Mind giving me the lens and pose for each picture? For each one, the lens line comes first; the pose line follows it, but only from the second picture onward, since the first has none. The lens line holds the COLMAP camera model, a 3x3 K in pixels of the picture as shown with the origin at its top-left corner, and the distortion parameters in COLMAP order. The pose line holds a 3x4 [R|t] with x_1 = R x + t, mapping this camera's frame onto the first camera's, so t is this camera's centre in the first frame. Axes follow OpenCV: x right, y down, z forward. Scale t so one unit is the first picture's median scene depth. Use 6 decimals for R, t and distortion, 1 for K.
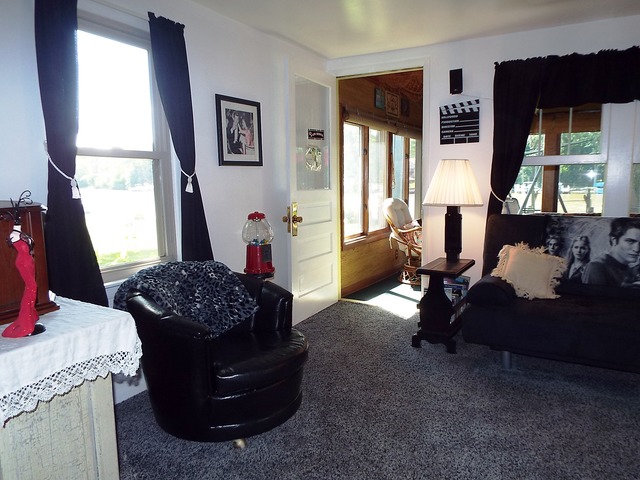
lens RADIAL K [[460.7, 0, 324.4], [0, 460.7, 239.9], [0, 0, 1]] dist [-0.008145, -0.004914]
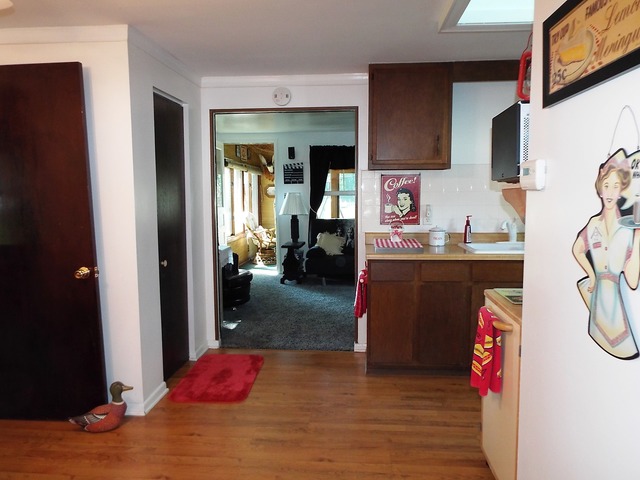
lens RADIAL K [[460.7, 0, 318.9], [0, 460.7, 239.7], [0, 0, 1]] dist [-0.008145, -0.004914]
pose [[0.908927, -0.034856, 0.415496, -0.446679], [0.048425, 0.998581, -0.022161, 0.080122], [-0.414134, 0.040263, 0.909325, -0.844669]]
